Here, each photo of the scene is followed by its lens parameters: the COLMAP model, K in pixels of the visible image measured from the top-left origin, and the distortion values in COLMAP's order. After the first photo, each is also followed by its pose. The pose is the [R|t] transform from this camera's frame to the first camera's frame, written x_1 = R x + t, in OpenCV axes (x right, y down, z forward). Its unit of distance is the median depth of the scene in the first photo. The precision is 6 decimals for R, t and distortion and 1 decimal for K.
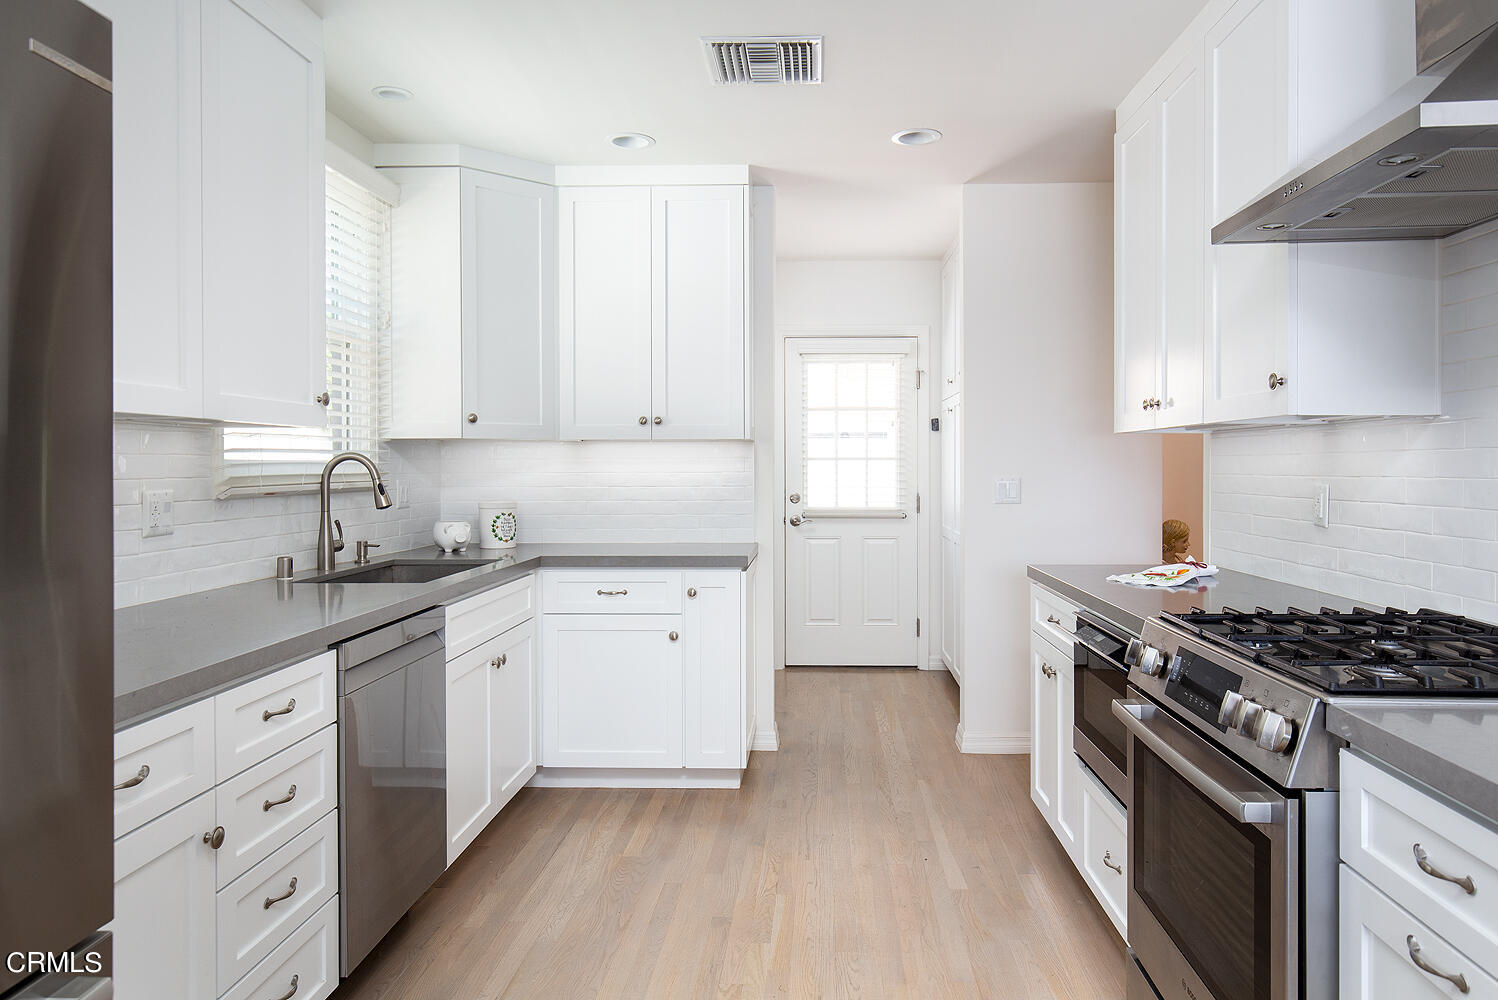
lens RADIAL K [[996.4, 0, 792.7], [0, 996.4, 471.7], [0, 0, 1]] dist [0.008678, -0.012372]
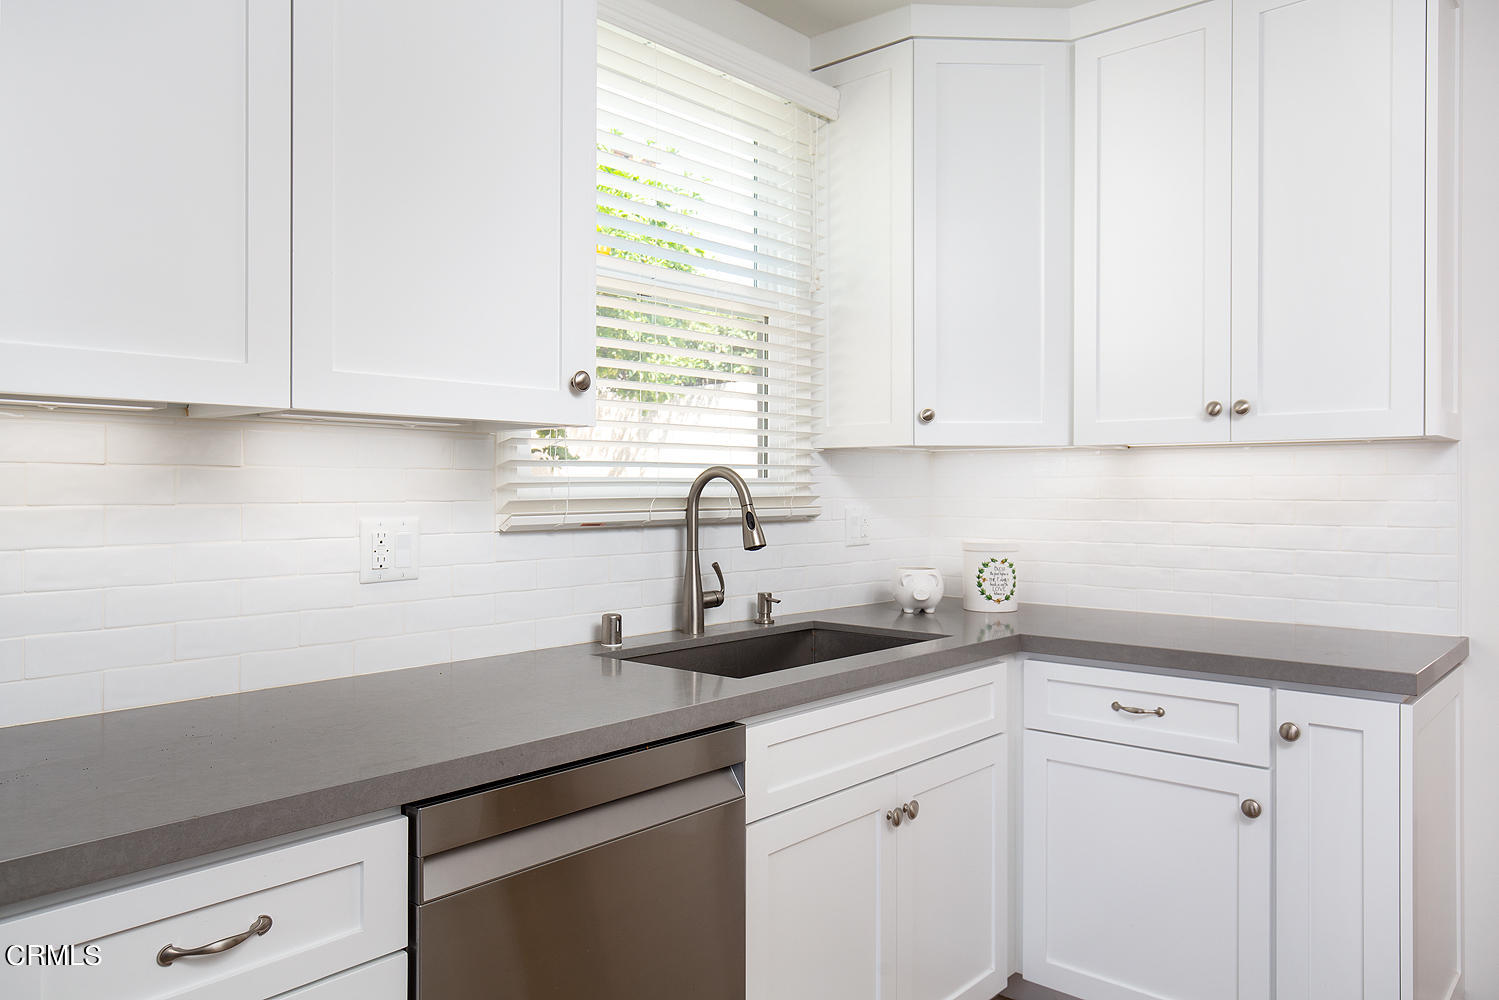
lens RADIAL K [[1048.6, 0, 759.2], [0, 1048.6, 485.9], [0, 0, 1]] dist [0.007761, 0.001271]
pose [[0.771433, 0.002487, -0.636305, 0.036999], [-0.008500, 0.999943, -0.006397, -0.001272], [0.636253, 0.010343, 0.771411, 0.424526]]
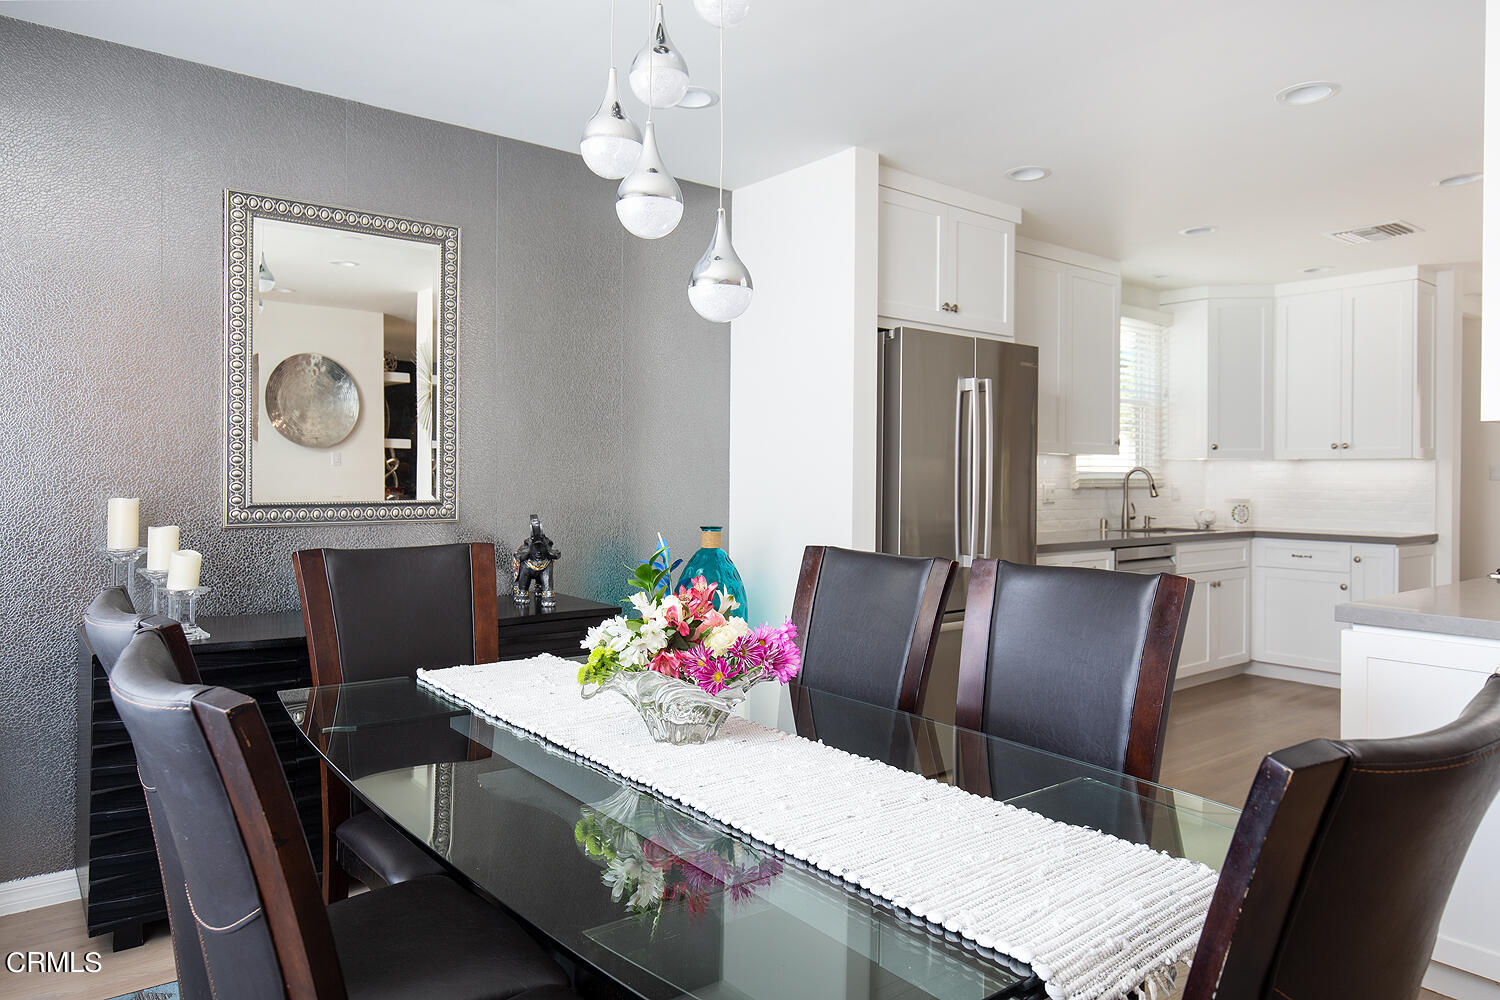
lens RADIAL K [[997.7, 0, 750.0], [0, 997.7, 486.0], [0, 0, 1]] dist [0.008678, -0.012372]
pose [[0.651176, 0.012551, -0.758823, 0.479587], [-0.013668, 0.999895, 0.004809, 0.015929], [0.758804, 0.007240, 0.651279, -0.740612]]
